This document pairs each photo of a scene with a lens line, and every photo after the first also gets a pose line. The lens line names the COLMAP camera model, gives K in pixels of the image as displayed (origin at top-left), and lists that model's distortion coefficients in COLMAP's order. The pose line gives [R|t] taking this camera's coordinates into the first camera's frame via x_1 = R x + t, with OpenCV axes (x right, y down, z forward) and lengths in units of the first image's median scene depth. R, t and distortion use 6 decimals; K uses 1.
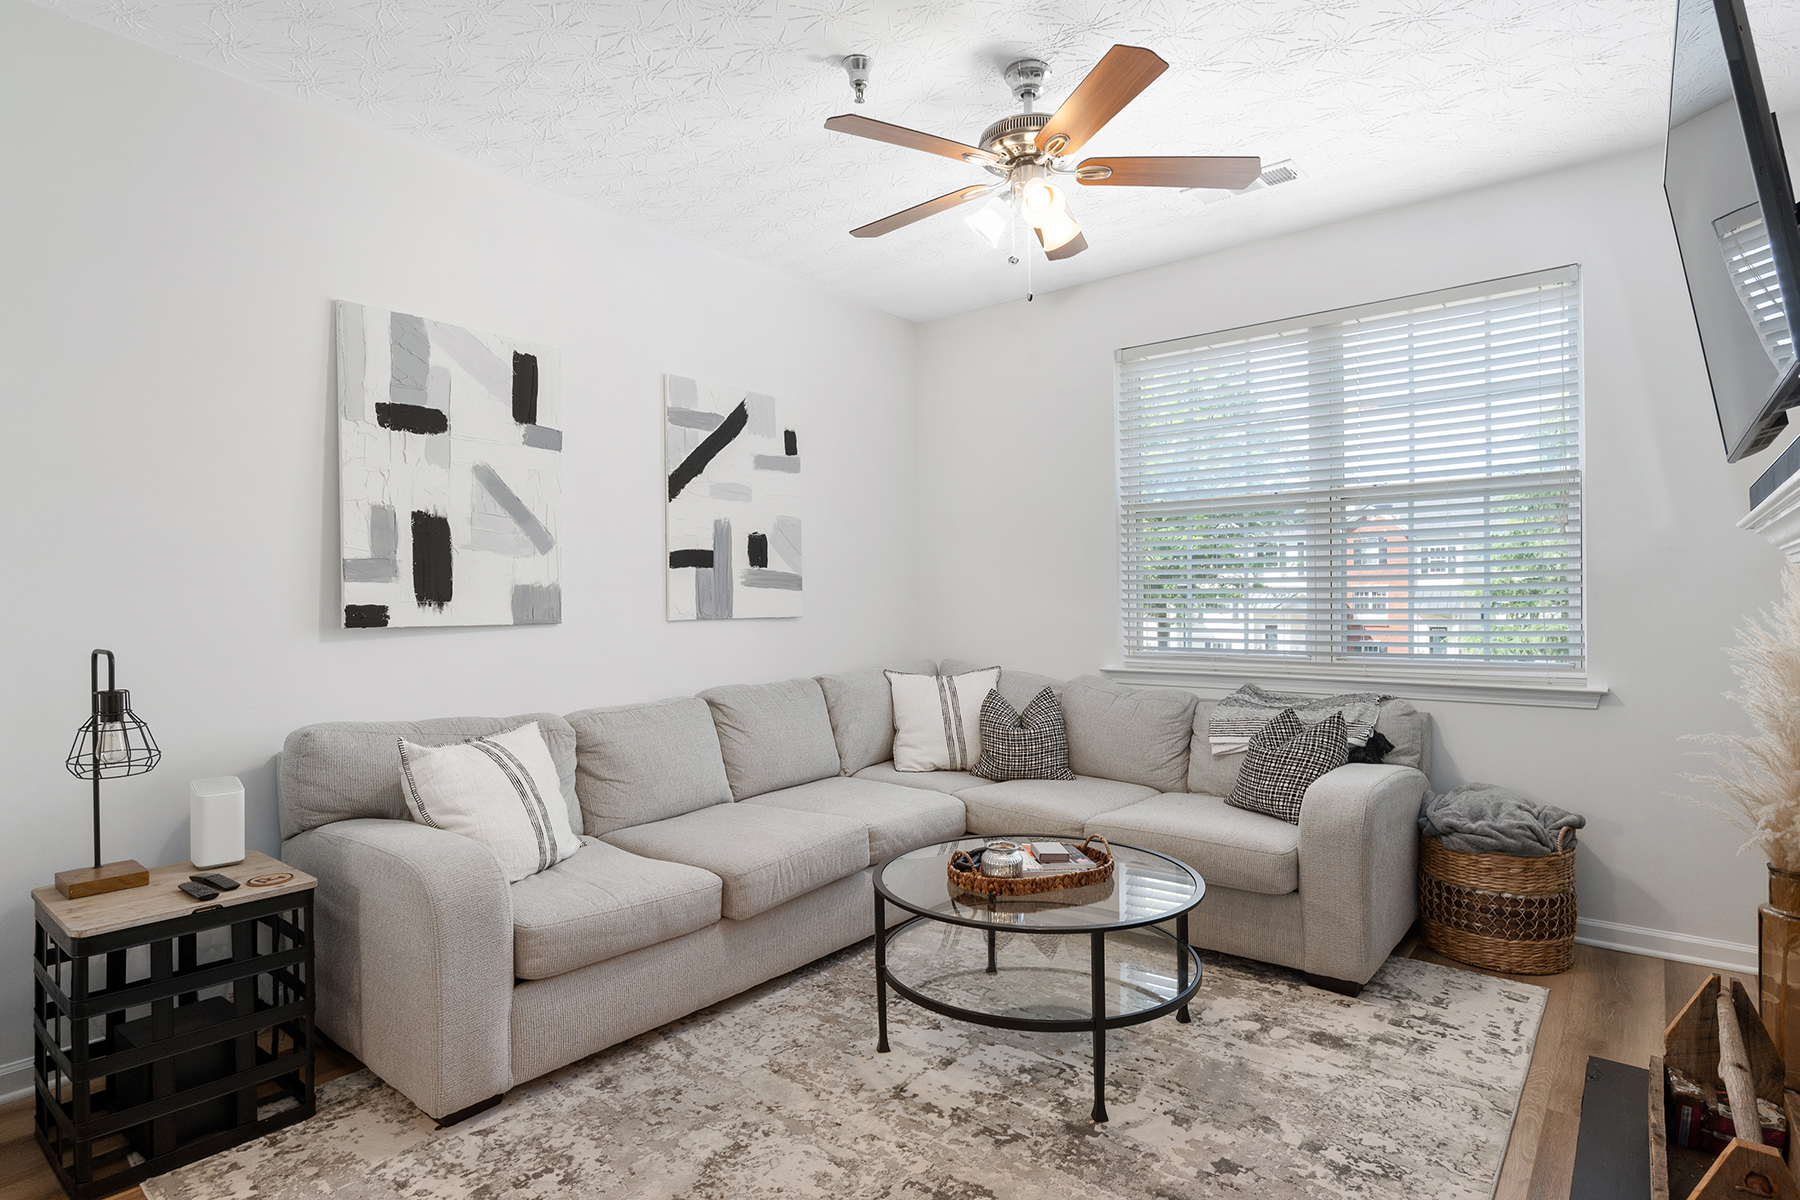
lens RADIAL K [[933.0, 0, 884.9], [0, 933.0, 605.9], [0, 0, 1]] dist [-0.013253, 0.002247]
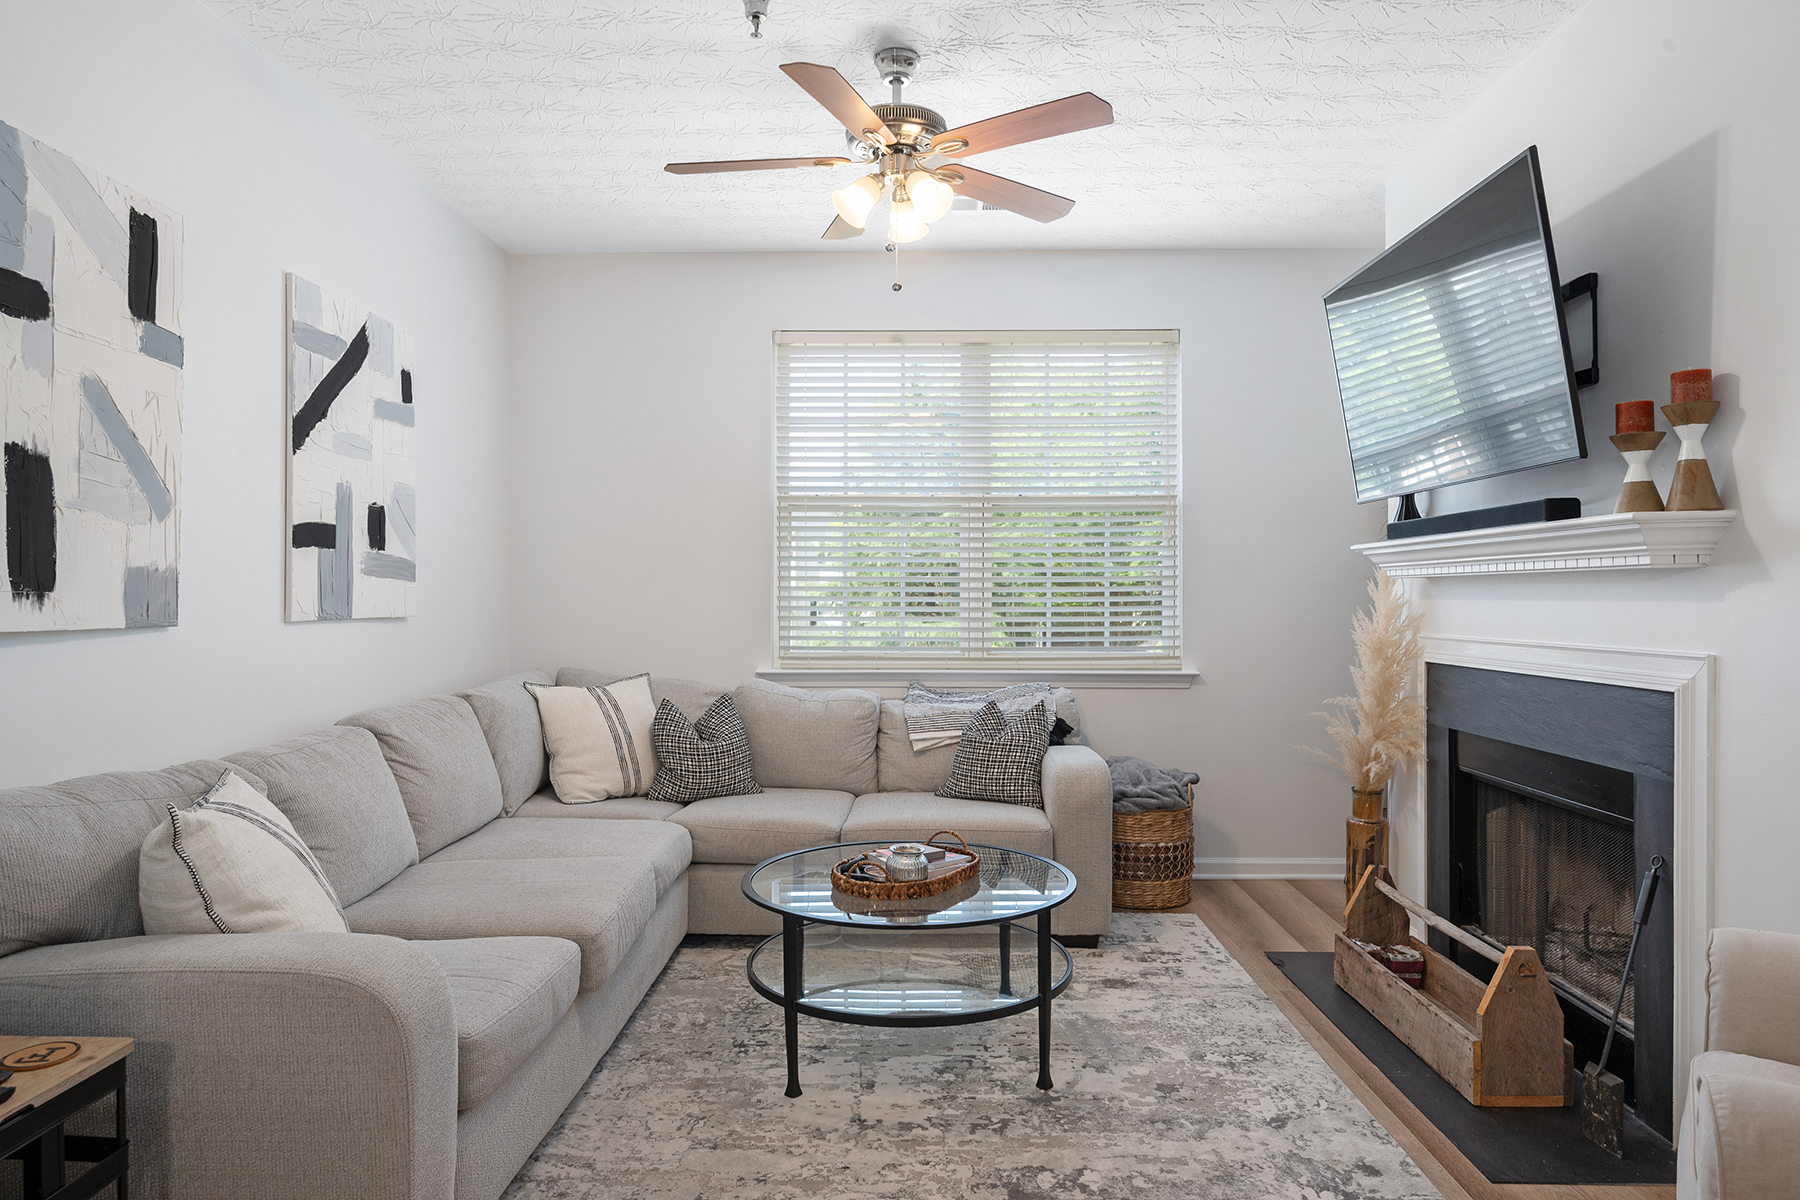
lens RADIAL K [[1104.2, 0, 885.6], [0, 1104.2, 591.3], [0, 0, 1]] dist [-0.017972, 0.004762]
pose [[0.789269, 0.011483, 0.613940, -0.460590], [-0.003541, 0.999894, -0.014149, 0.003432], [-0.614038, 0.008993, 0.789226, 0.077649]]
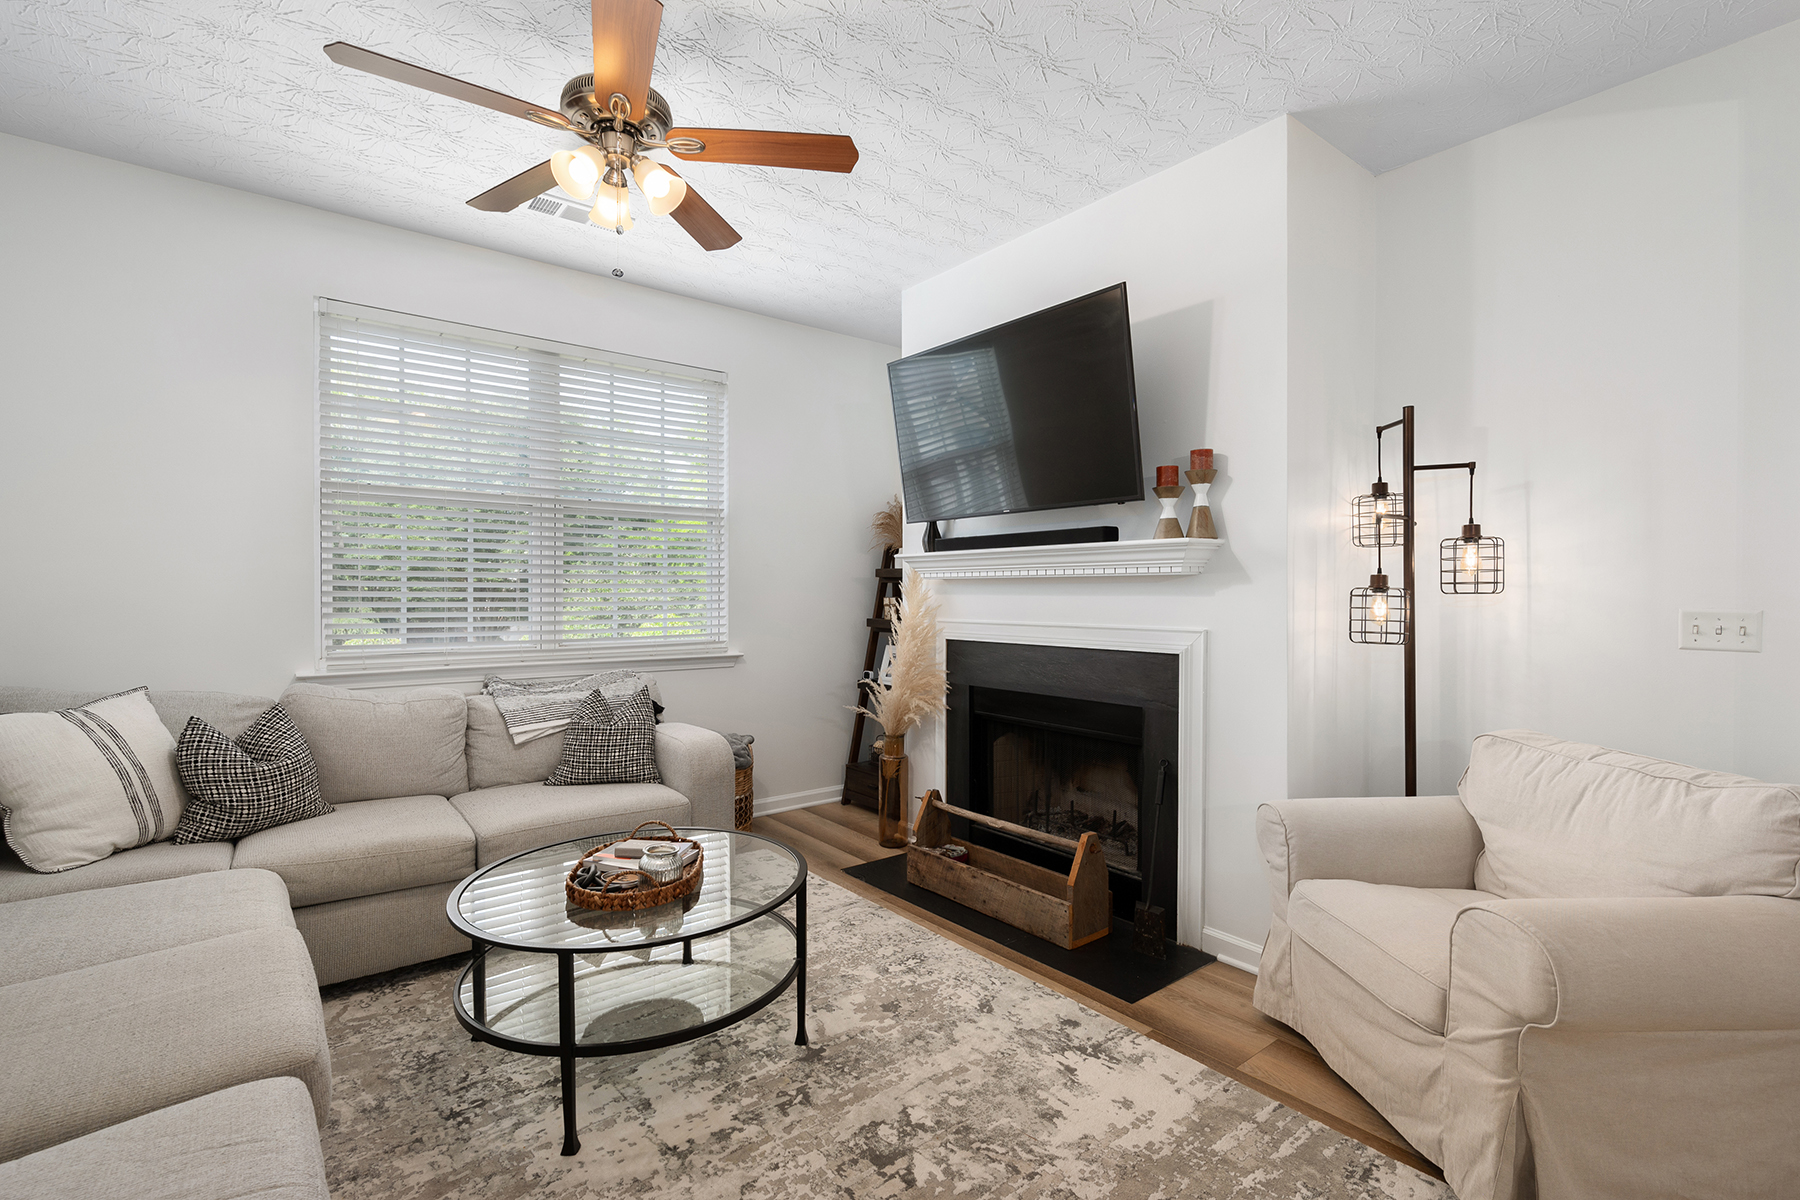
lens RADIAL K [[814.2, 0, 896.4], [0, 814.2, 601.0], [0, 0, 1]] dist [-0.004461, -0.000480]
pose [[0.205897, -0.000794, 0.978573, -0.490336], [0.001561, 0.999999, 0.000483, 0.002183], [-0.978572, 0.001428, 0.205898, 0.451843]]
